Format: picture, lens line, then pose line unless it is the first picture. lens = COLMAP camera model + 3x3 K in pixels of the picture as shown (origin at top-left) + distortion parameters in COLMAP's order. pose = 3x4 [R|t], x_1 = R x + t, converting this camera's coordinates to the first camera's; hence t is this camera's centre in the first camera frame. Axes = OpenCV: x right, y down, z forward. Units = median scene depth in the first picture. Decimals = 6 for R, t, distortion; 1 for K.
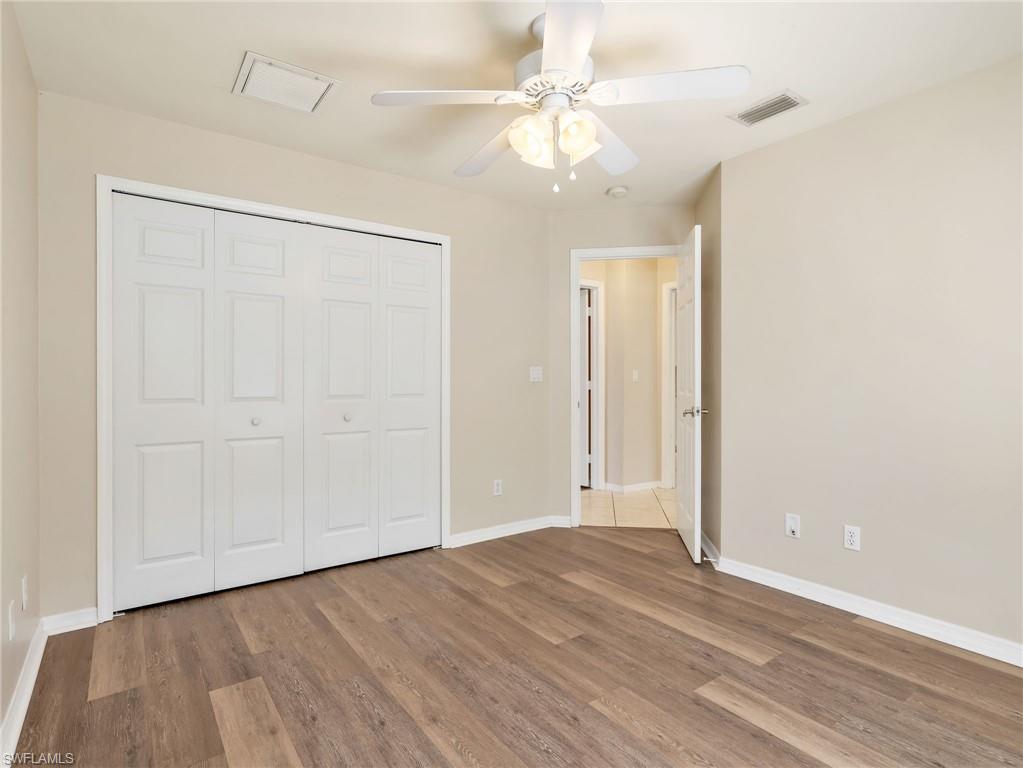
lens RADIAL K [[540.4, 0, 513.7], [0, 540.4, 383.4], [0, 0, 1]] dist [0.002688, 0.003209]
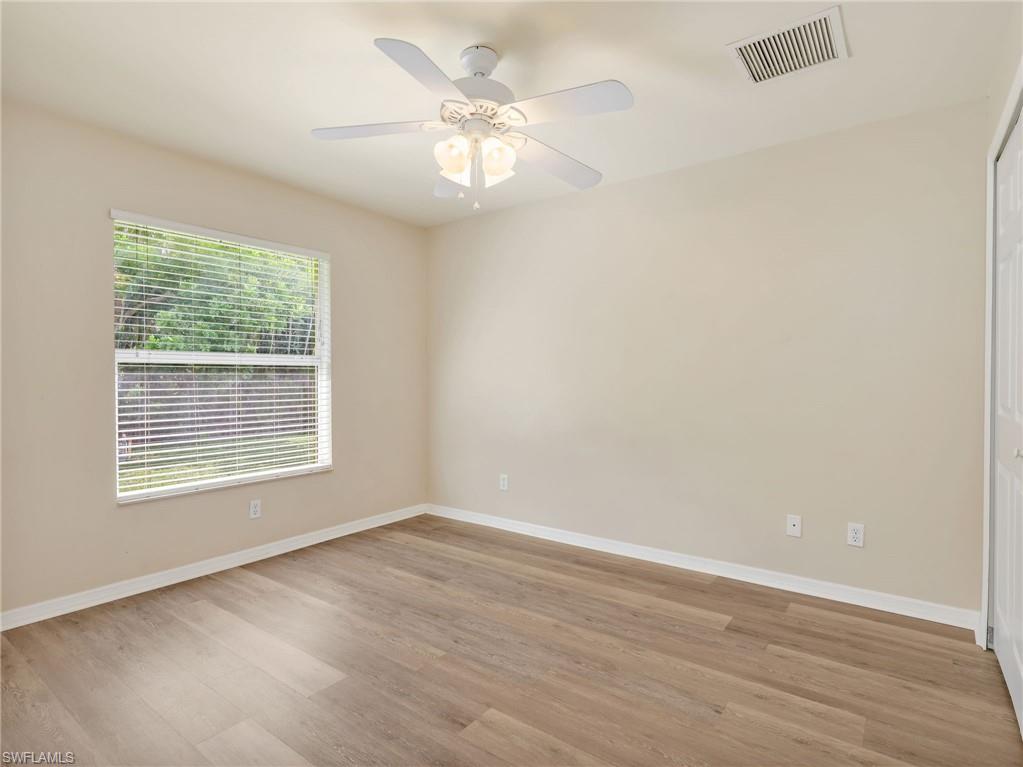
lens RADIAL K [[540.4, 0, 511.7], [0, 540.4, 382.5], [0, 0, 1]] dist [0.002688, 0.003209]
pose [[-0.956447, 0.002285, -0.291898, 0.303534], [-0.002764, 0.999854, 0.016884, -0.019787], [0.291894, 0.016955, -0.956300, 1.895792]]
